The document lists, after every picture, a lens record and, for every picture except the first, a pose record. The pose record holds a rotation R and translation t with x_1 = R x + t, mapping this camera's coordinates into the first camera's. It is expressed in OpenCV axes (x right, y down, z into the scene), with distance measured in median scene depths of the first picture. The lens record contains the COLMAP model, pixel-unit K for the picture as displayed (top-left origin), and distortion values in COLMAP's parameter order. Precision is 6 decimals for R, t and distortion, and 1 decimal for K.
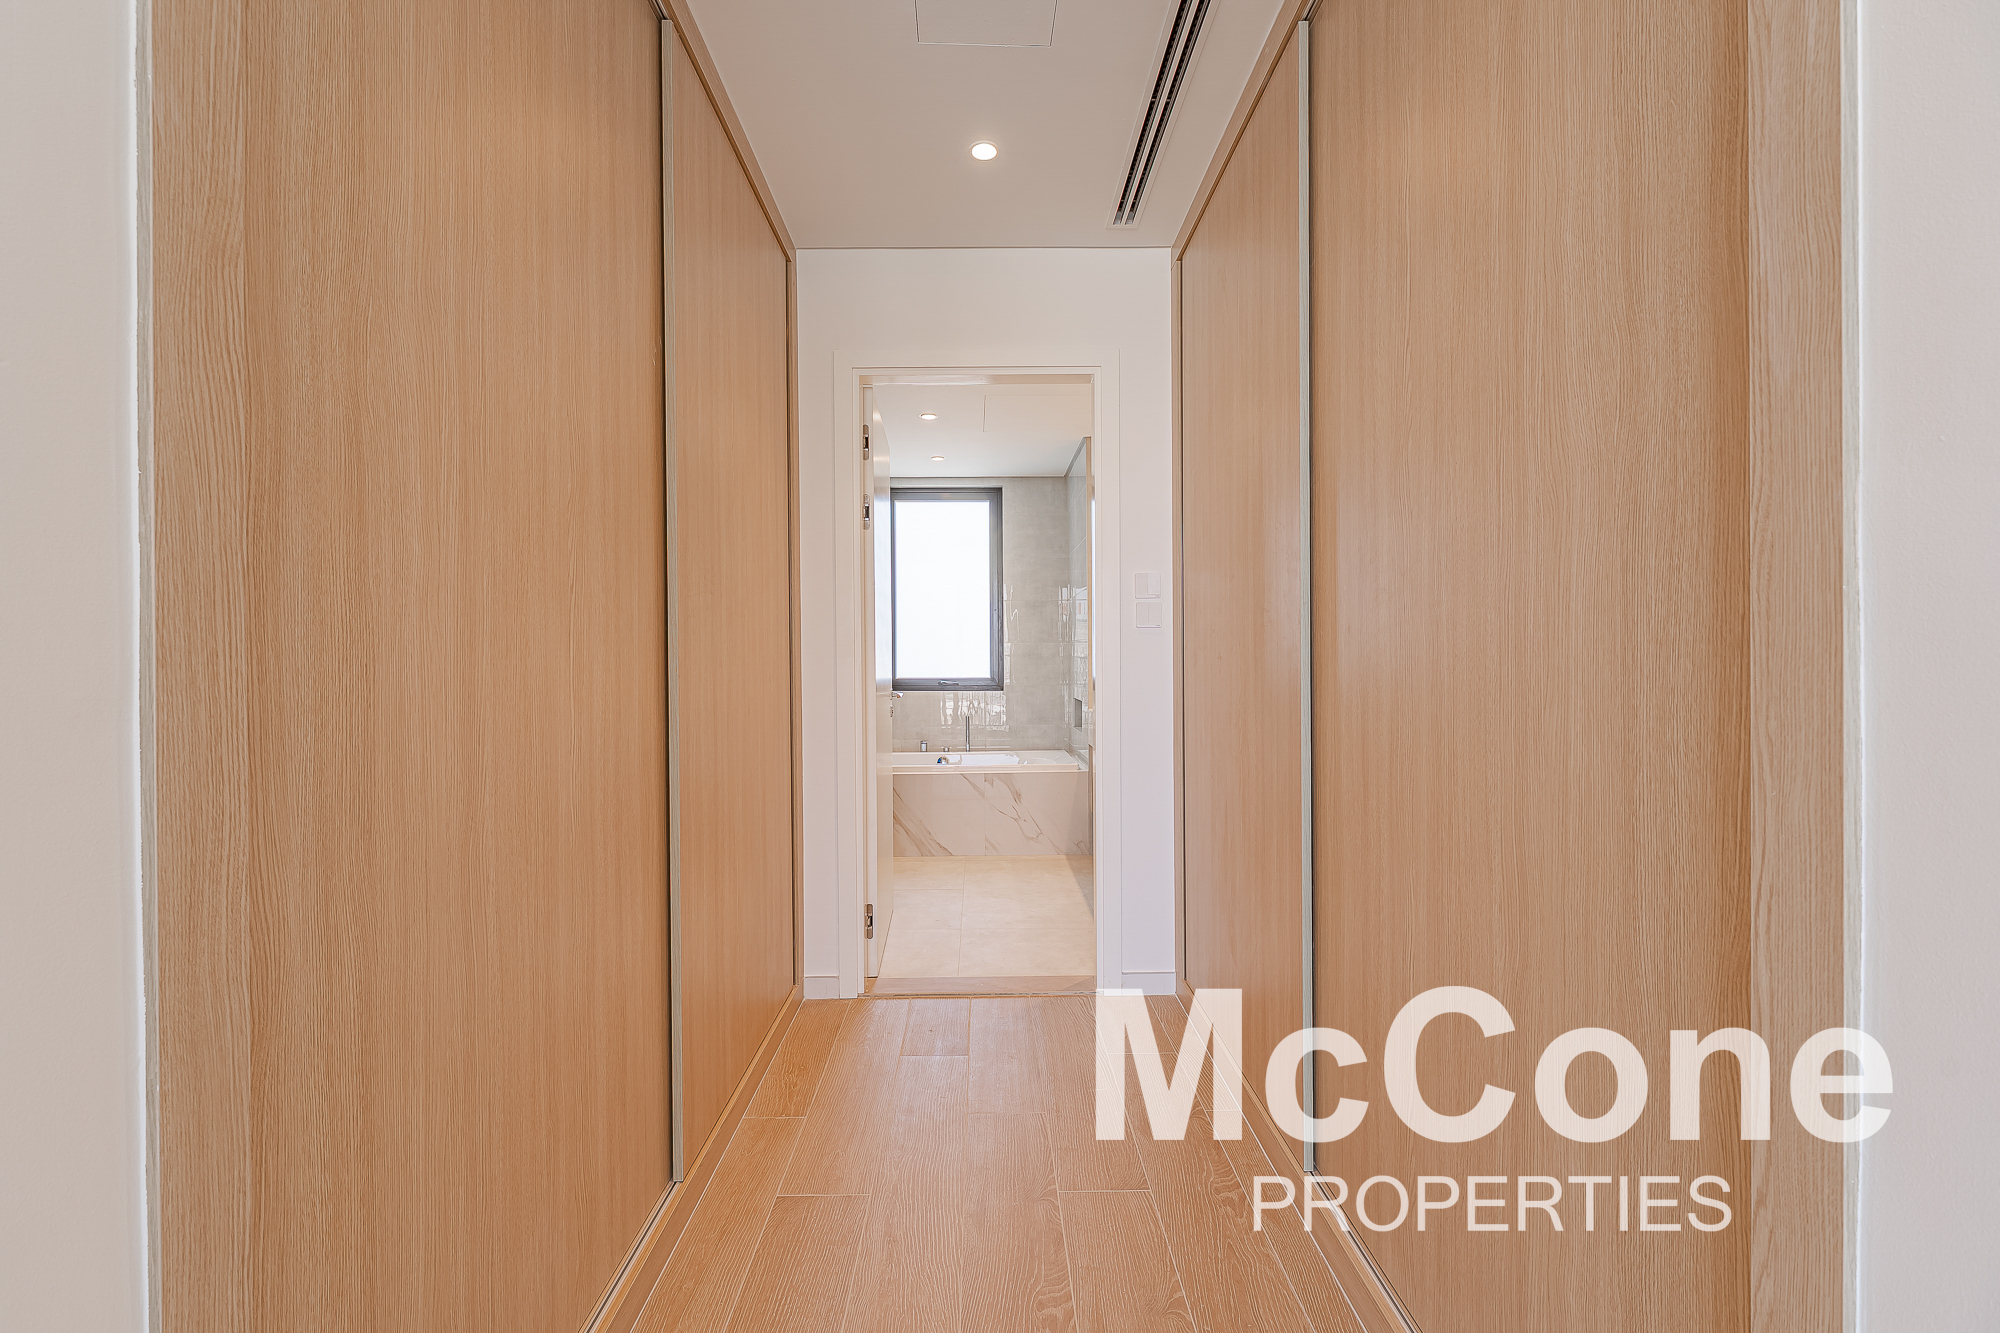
lens RADIAL K [[810.2, 0, 992.3], [0, 810.2, 661.3], [0, 0, 1]] dist [-0.001493, -0.000082]
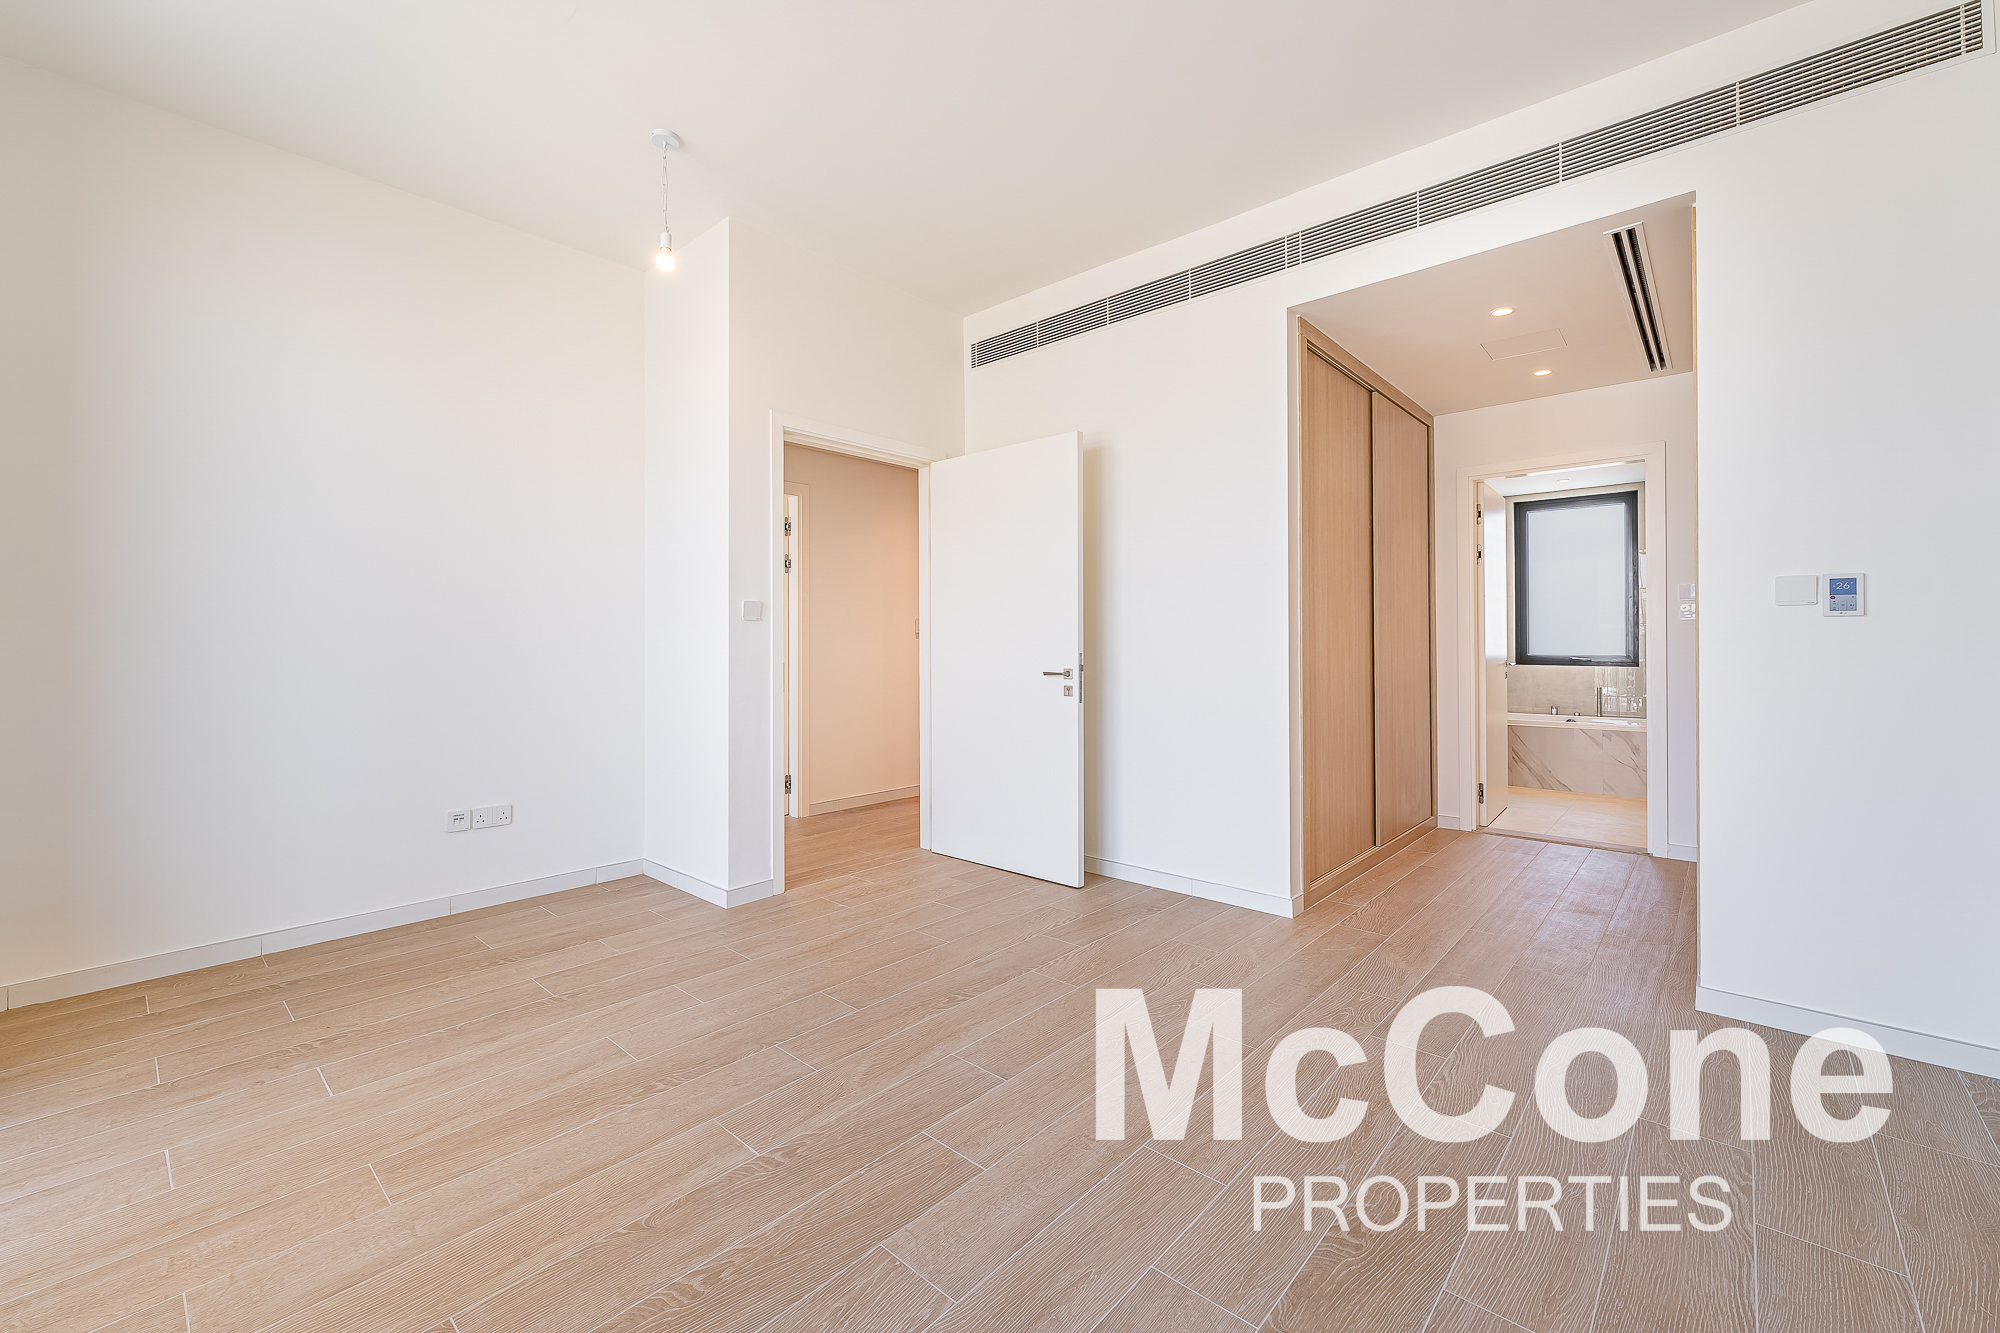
lens RADIAL K [[810.2, 0, 994.8], [0, 810.2, 653.0], [0, 0, 1]] dist [-0.001493, -0.000082]
pose [[0.730239, 0.007252, -0.683154, 0.160029], [0.002152, 0.999914, 0.012915, -0.000122], [0.683189, -0.010901, 0.730161, -0.571883]]
